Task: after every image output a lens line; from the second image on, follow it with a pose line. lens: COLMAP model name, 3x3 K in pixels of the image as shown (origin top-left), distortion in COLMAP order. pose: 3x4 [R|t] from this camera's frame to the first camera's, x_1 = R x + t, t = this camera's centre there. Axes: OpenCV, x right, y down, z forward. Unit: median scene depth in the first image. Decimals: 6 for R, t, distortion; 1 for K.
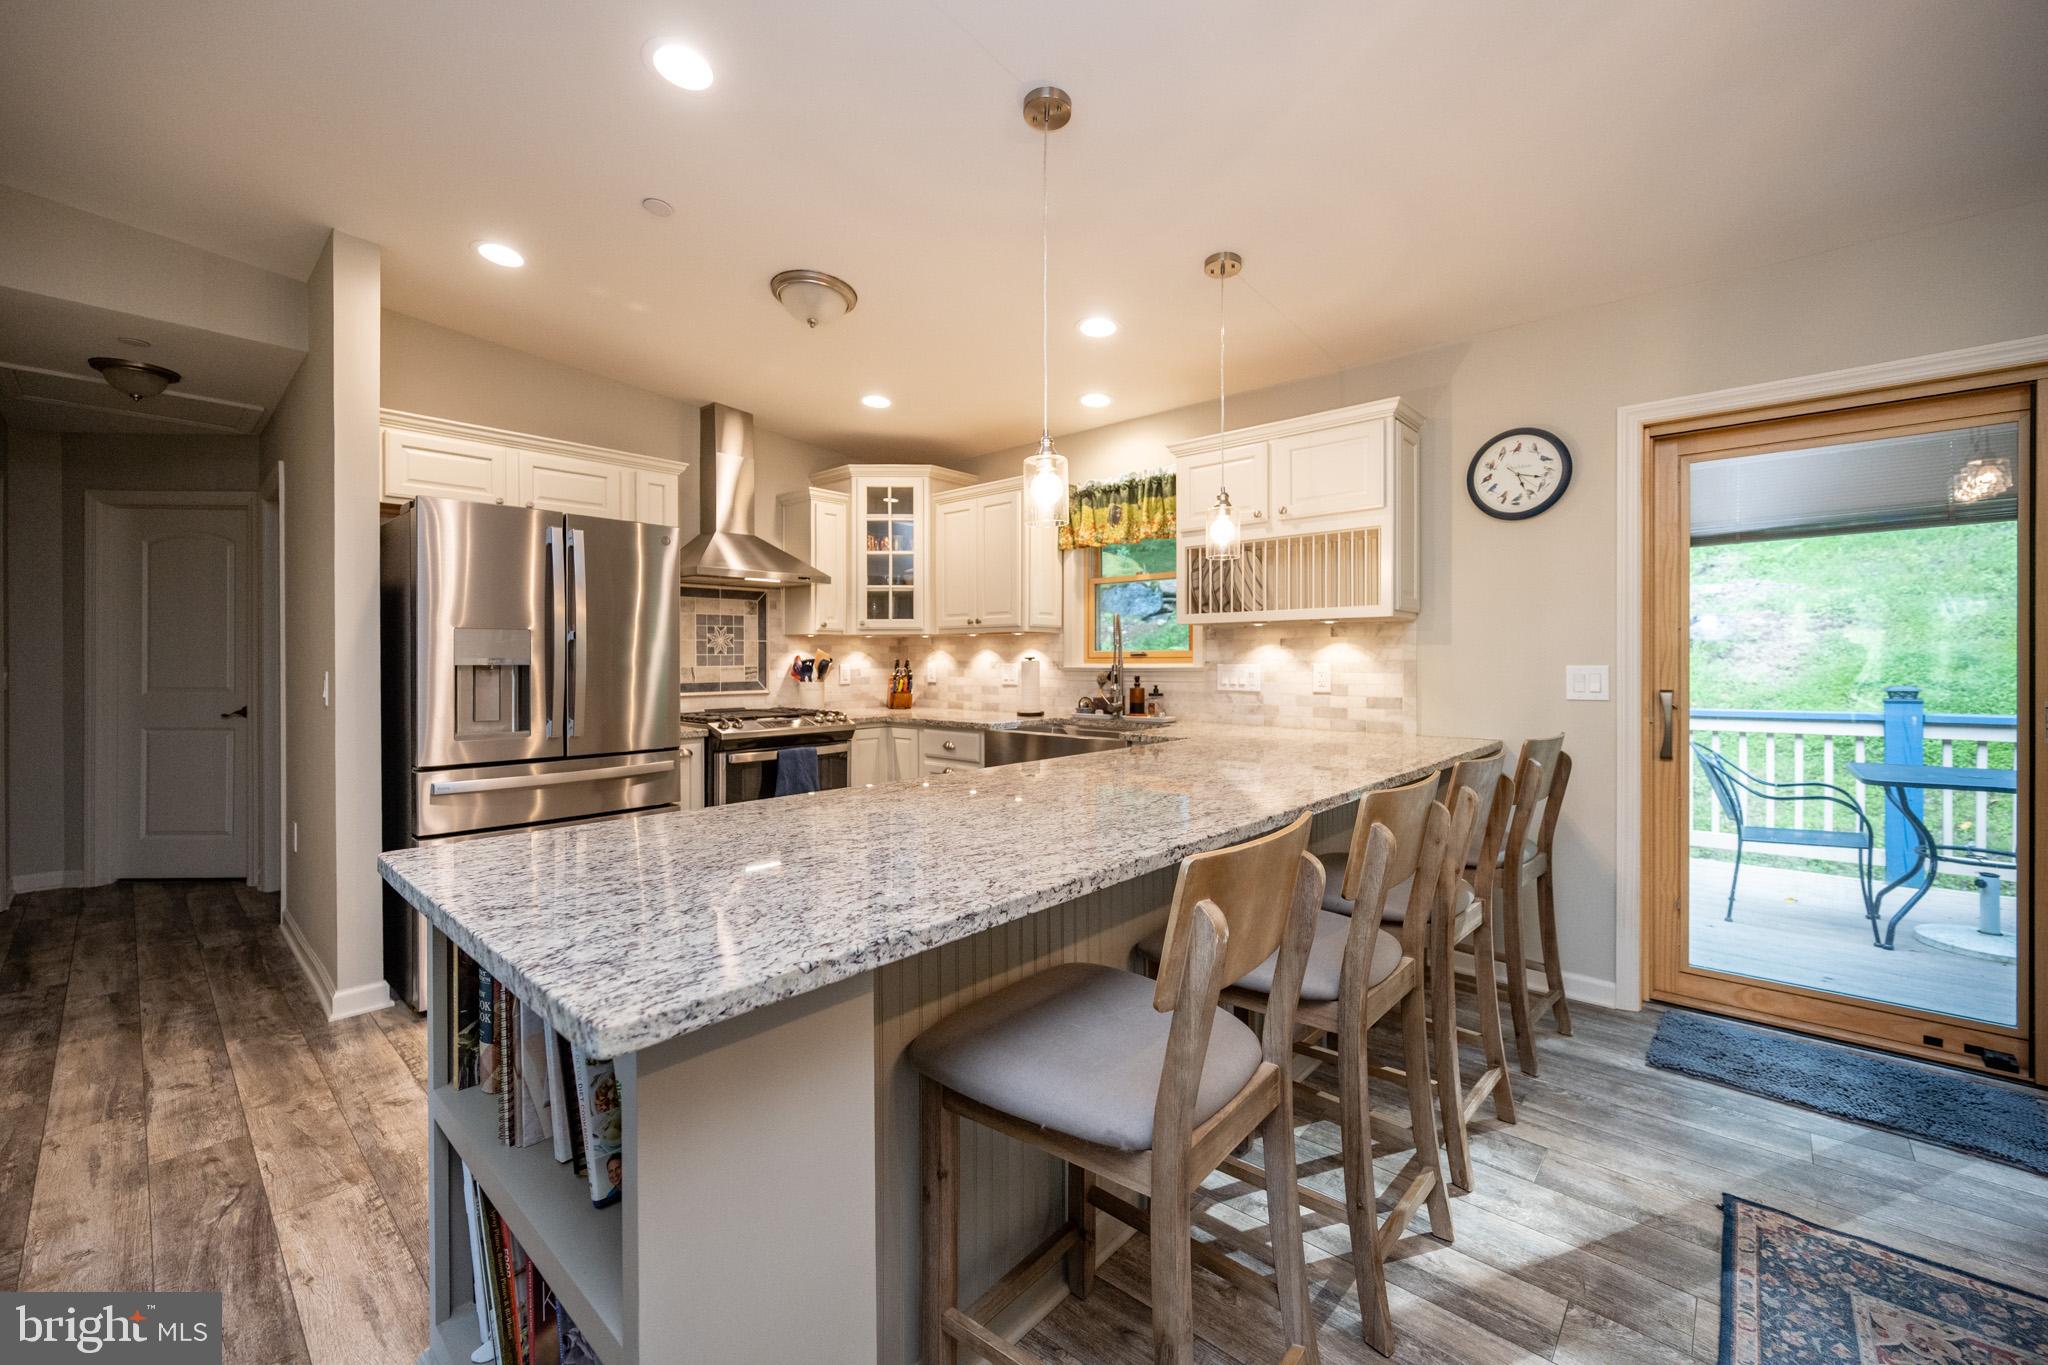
lens RADIAL K [[822.9, 0, 1011.5], [0, 822.9, 667.3], [0, 0, 1]] dist [0.002244, -0.000882]
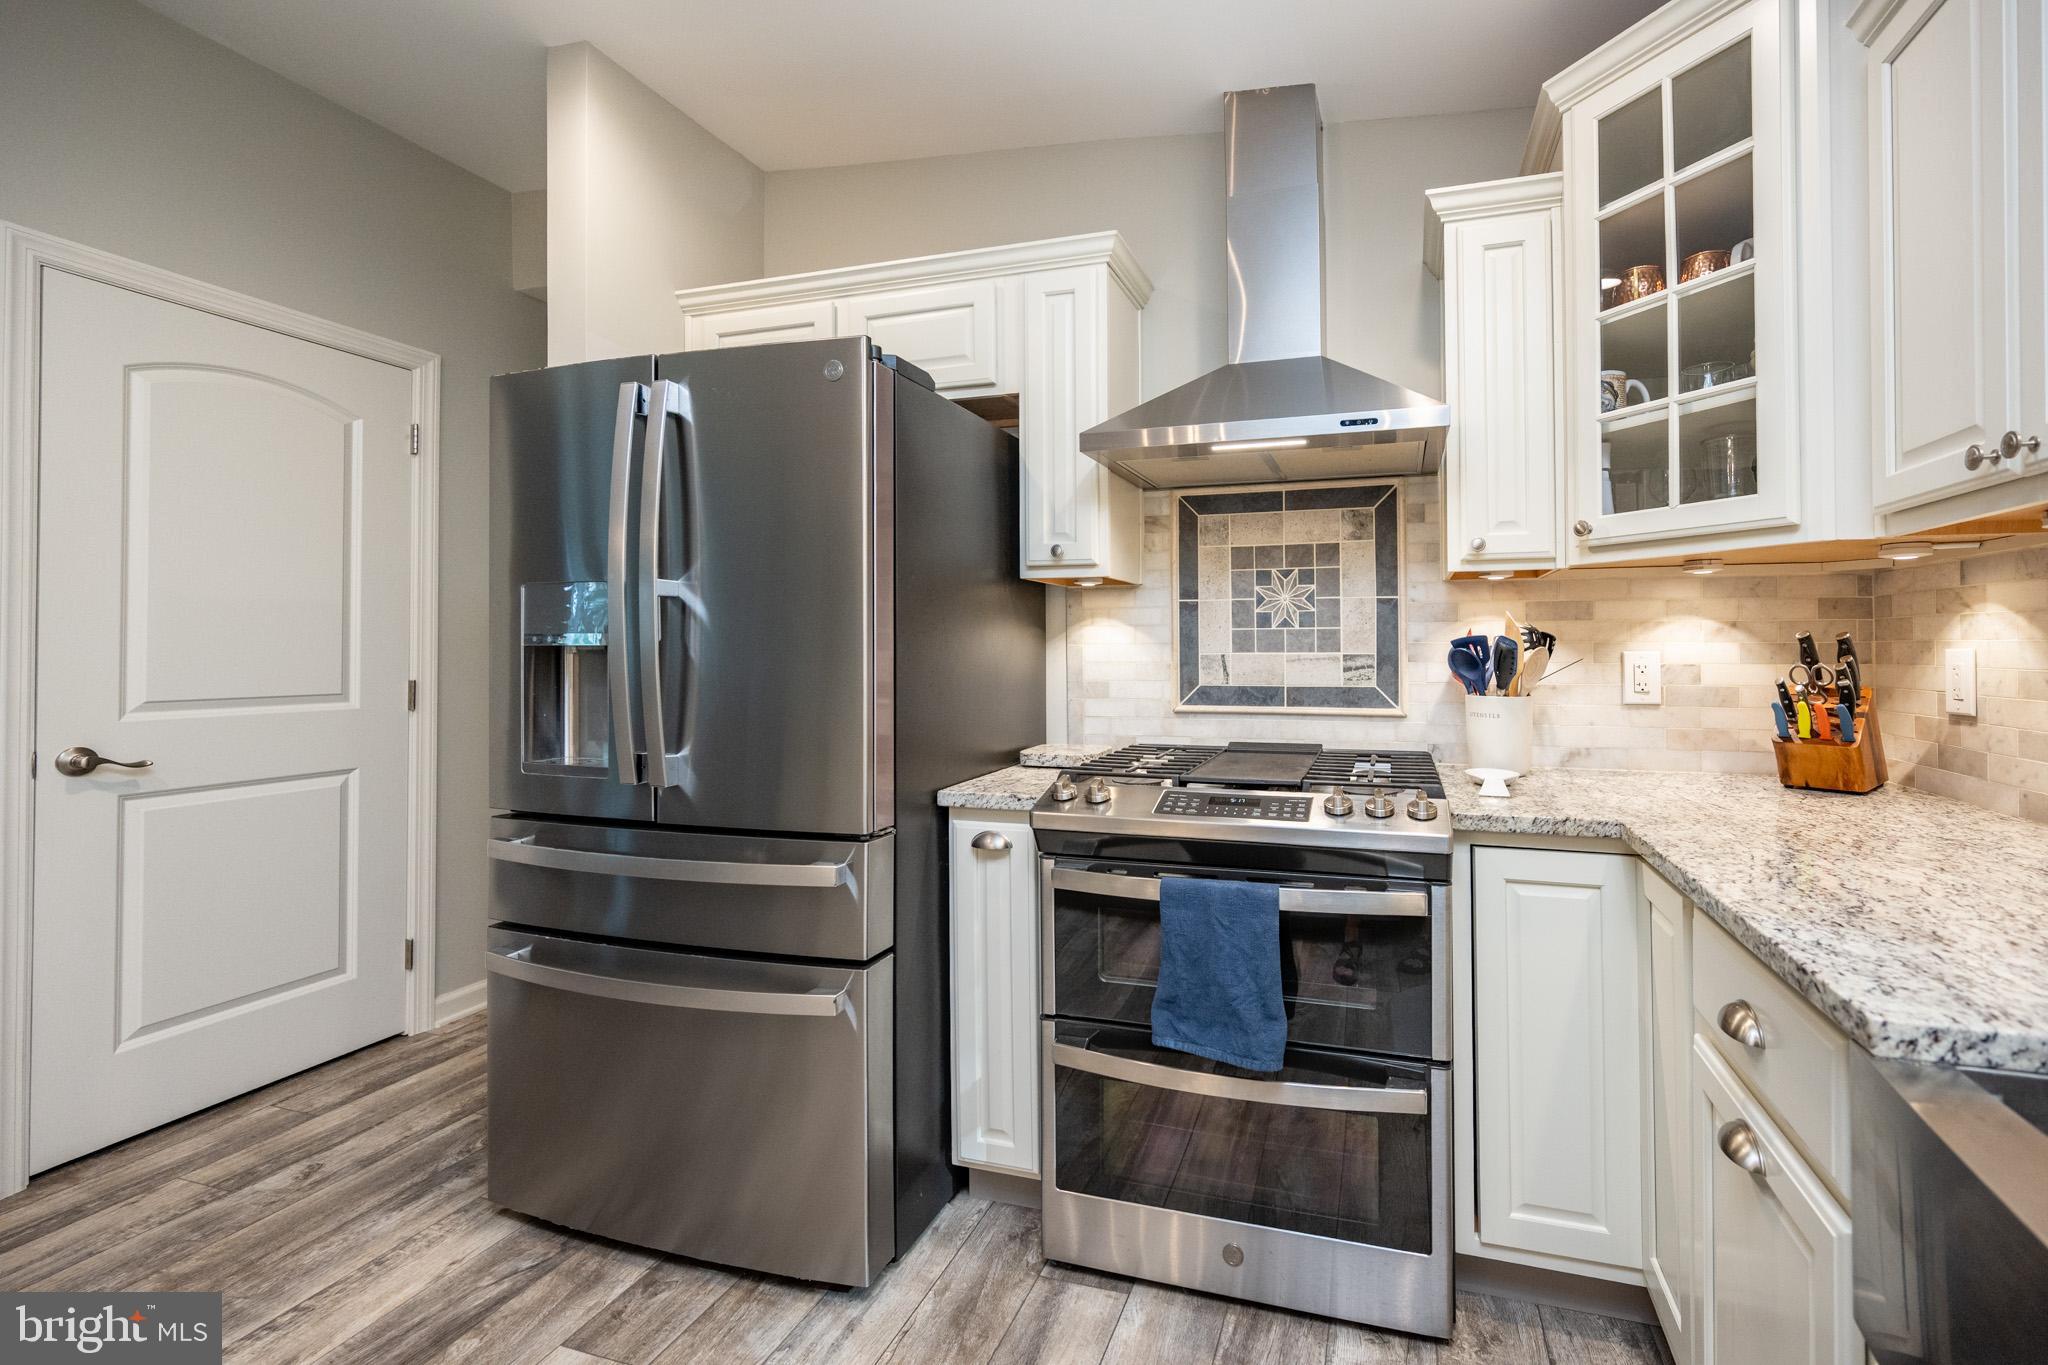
lens RADIAL K [[886.0, 0, 1112.5], [0, 886.0, 635.8], [0, 0, 1]] dist [-0.002642, 0.000530]
pose [[0.440793, -0.010058, -0.897552, 0.065174], [-0.008400, 0.999847, -0.015330, -0.002927], [0.897569, 0.014296, 0.440641, 0.743624]]
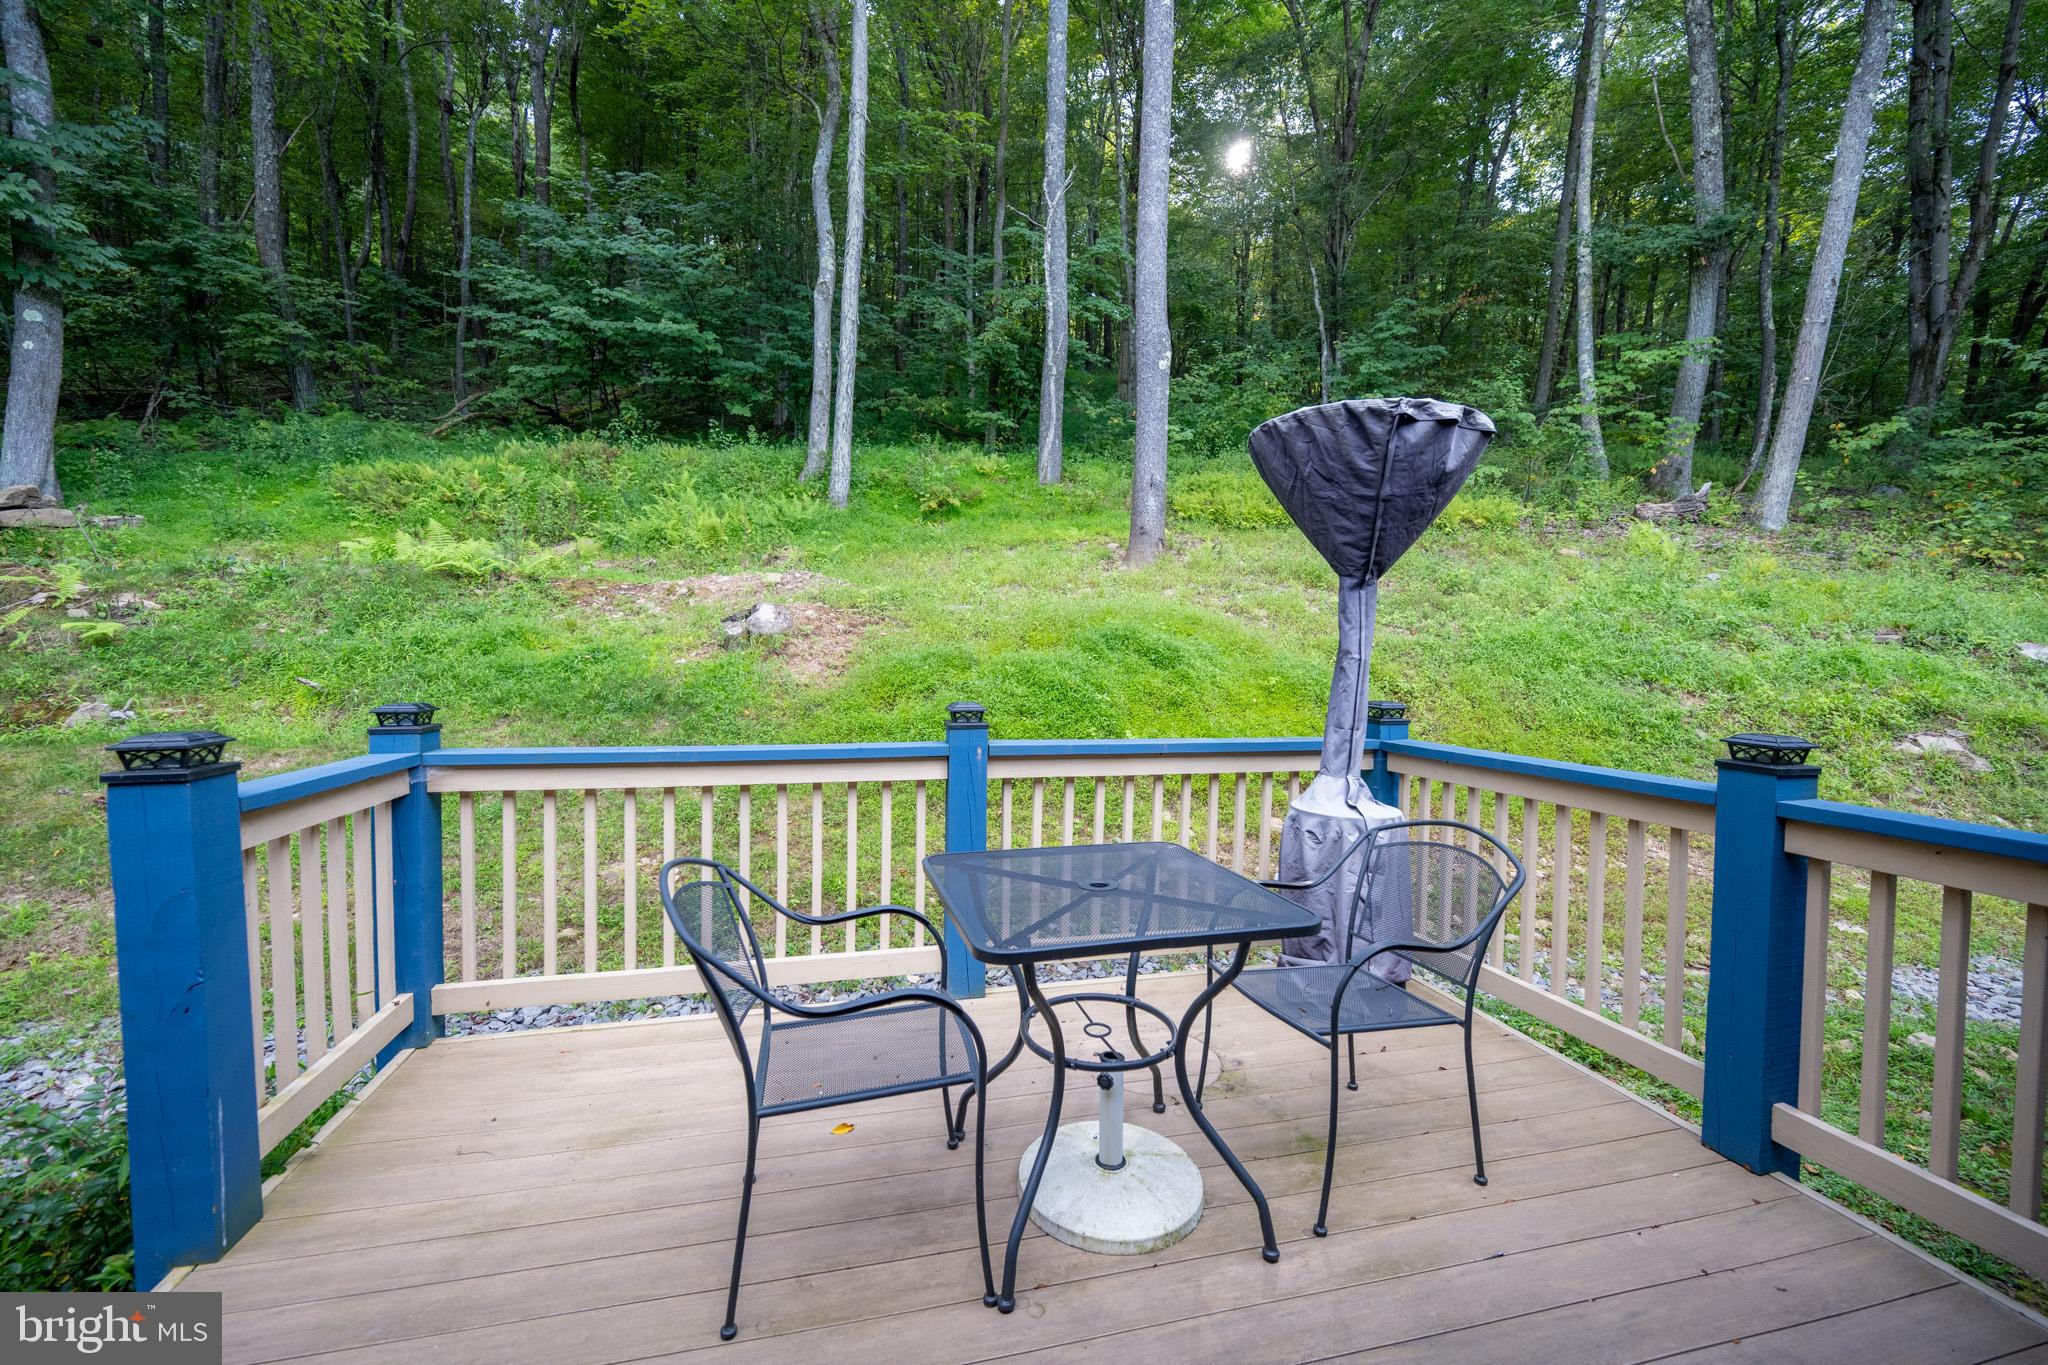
lens RADIAL K [[822.9, 0, 1030.8], [0, 822.9, 695.2], [0, 0, 1]] dist [0.002244, -0.000882]
pose [[0.548316, -0.025058, 0.835896, 0.548149], [-0.012224, 0.999204, 0.037972, -0.009100], [-0.836182, -0.031039, 0.547573, 0.587475]]
